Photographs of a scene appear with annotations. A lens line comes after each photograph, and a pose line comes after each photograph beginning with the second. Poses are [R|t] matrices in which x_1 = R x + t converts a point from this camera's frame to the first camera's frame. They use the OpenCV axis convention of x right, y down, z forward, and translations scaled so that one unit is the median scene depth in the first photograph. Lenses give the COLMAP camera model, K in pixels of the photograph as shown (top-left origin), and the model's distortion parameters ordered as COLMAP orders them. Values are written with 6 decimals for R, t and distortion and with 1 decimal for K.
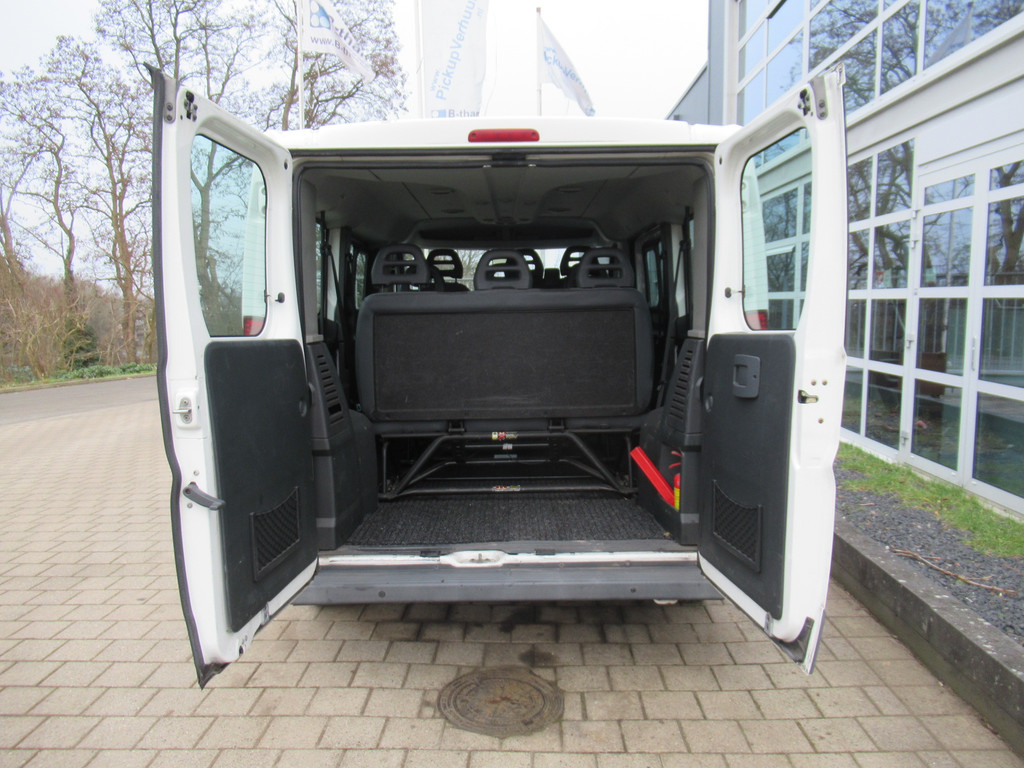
lens RADIAL K [[759.5, 0, 512.0], [0, 759.5, 384.0], [0, 0, 1]] dist [-0.003889, 0.005305]
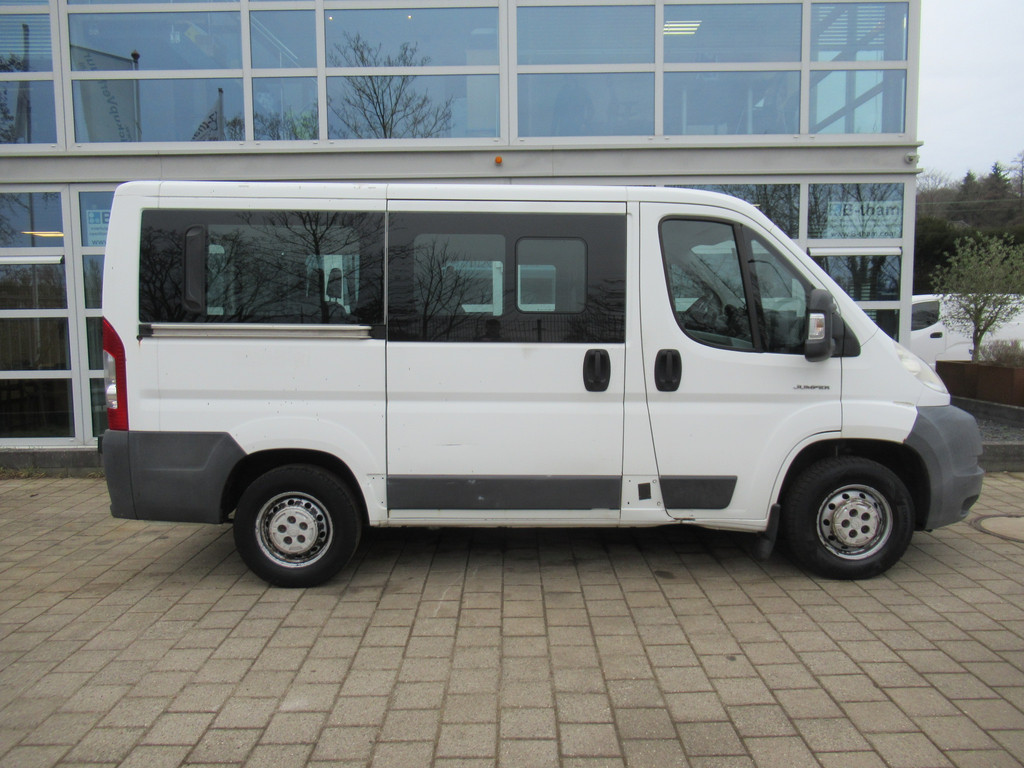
lens RADIAL K [[759.5, 0, 512.0], [0, 759.5, 384.0], [0, 0, 1]] dist [-0.003889, 0.005305]
pose [[-0.024889, -0.079964, 0.996487, -1.649686], [0.121702, 0.989139, 0.082414, -0.135899], [-0.992255, 0.123326, -0.014887, 1.568453]]
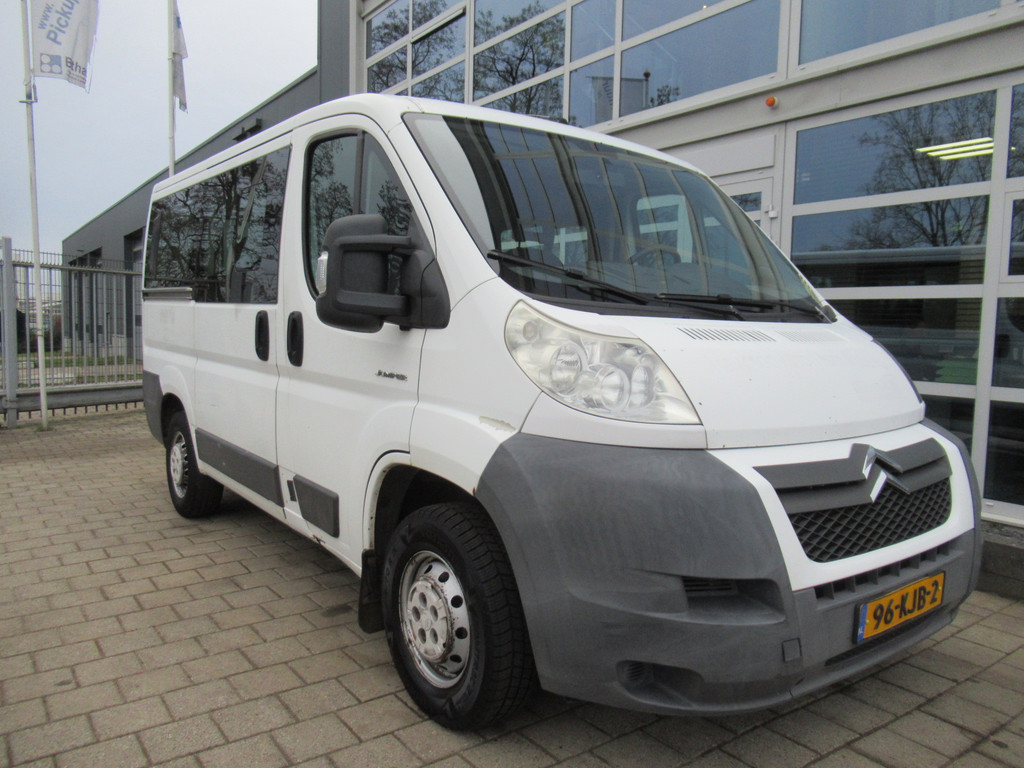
lens RADIAL K [[759.9, 0, 513.1], [0, 759.9, 386.0], [0, 0, 1]] dist [-0.003836, 0.002906]
pose [[0.790411, -0.022410, 0.612166, -0.746684], [0.041198, 0.999013, -0.016621, 0.071847], [-0.611190, 0.038357, 0.790554, 0.309460]]
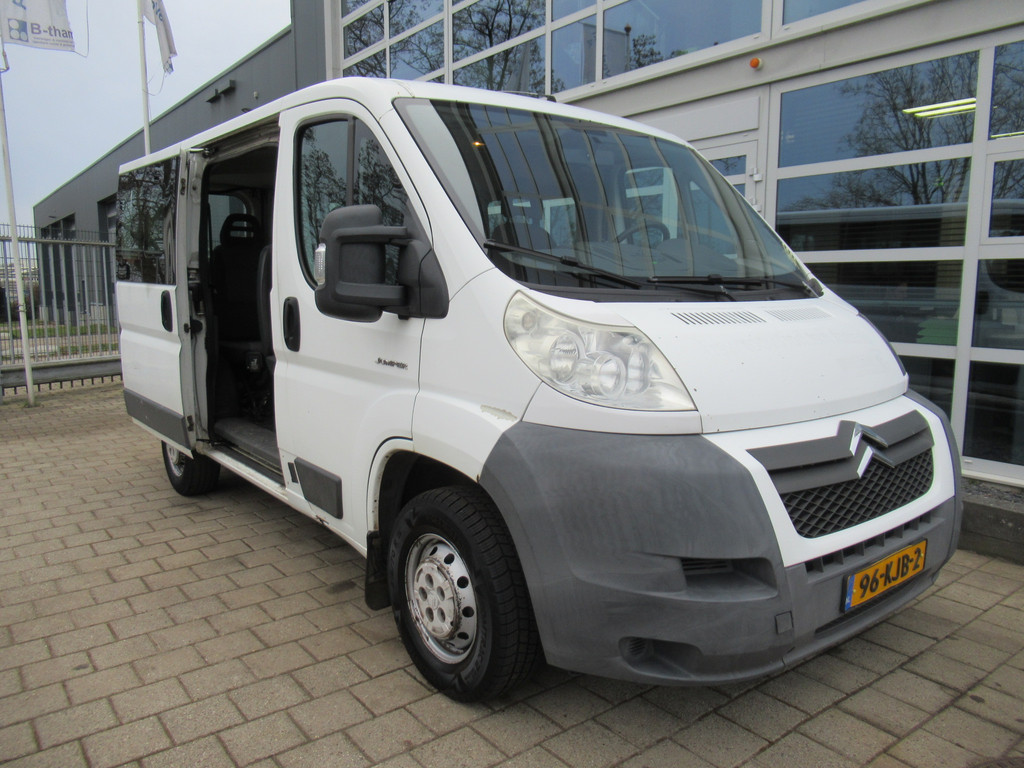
lens RADIAL K [[759.7, 0, 512.0], [0, 759.7, 384.0], [0, 0, 1]] dist [-0.002904, 0.000720]
pose [[0.777171, -0.072860, 0.625057, -0.769036], [0.063417, 0.997286, 0.037398, 0.041497], [-0.626086, 0.010574, 0.779682, 0.302875]]
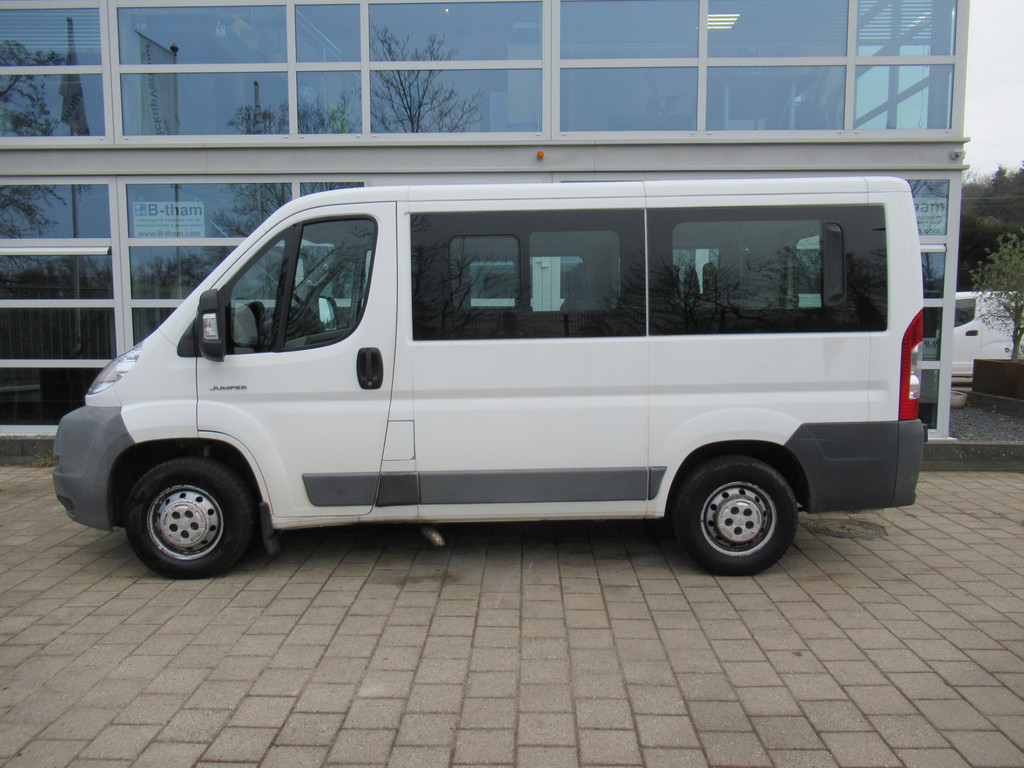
lens RADIAL K [[759.5, 0, 512.0], [0, 759.5, 384.0], [0, 0, 1]] dist [-0.003889, 0.005305]
pose [[-0.000787, -0.089248, 0.996009, -1.661986], [0.112689, 0.989657, 0.088768, -0.148941], [-0.993630, 0.112309, 0.009279, 1.642905]]
